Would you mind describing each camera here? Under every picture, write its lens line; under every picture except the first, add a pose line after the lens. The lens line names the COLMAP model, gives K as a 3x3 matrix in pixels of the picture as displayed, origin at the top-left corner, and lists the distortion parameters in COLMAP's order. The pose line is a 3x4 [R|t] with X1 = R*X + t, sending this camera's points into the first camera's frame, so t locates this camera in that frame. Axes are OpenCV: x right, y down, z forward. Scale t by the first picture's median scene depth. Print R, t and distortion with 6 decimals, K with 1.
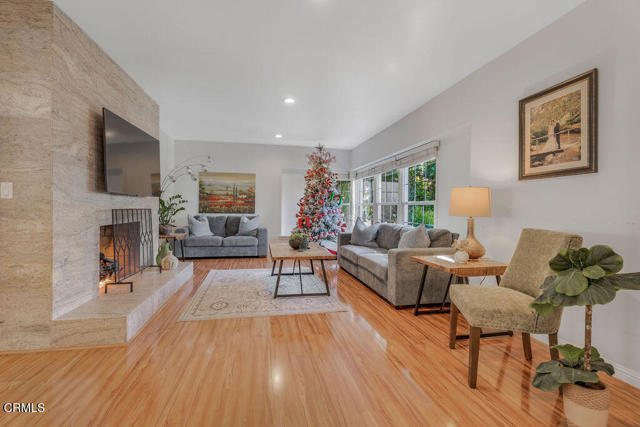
lens RADIAL K [[295.2, 0, 319.6], [0, 295.2, 208.9], [0, 0, 1]] dist [0.004719, 0.000491]
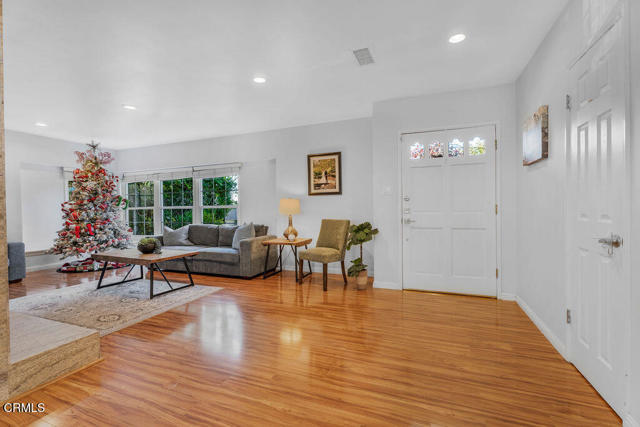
lens RADIAL K [[295.2, 0, 316.4], [0, 295.2, 211.9], [0, 0, 1]] dist [0.004719, 0.000491]
pose [[0.543415, -0.027382, 0.839017, -0.867991], [0.022401, 0.999585, 0.018114, -0.021305], [-0.839165, 0.008951, 0.543803, -0.098722]]
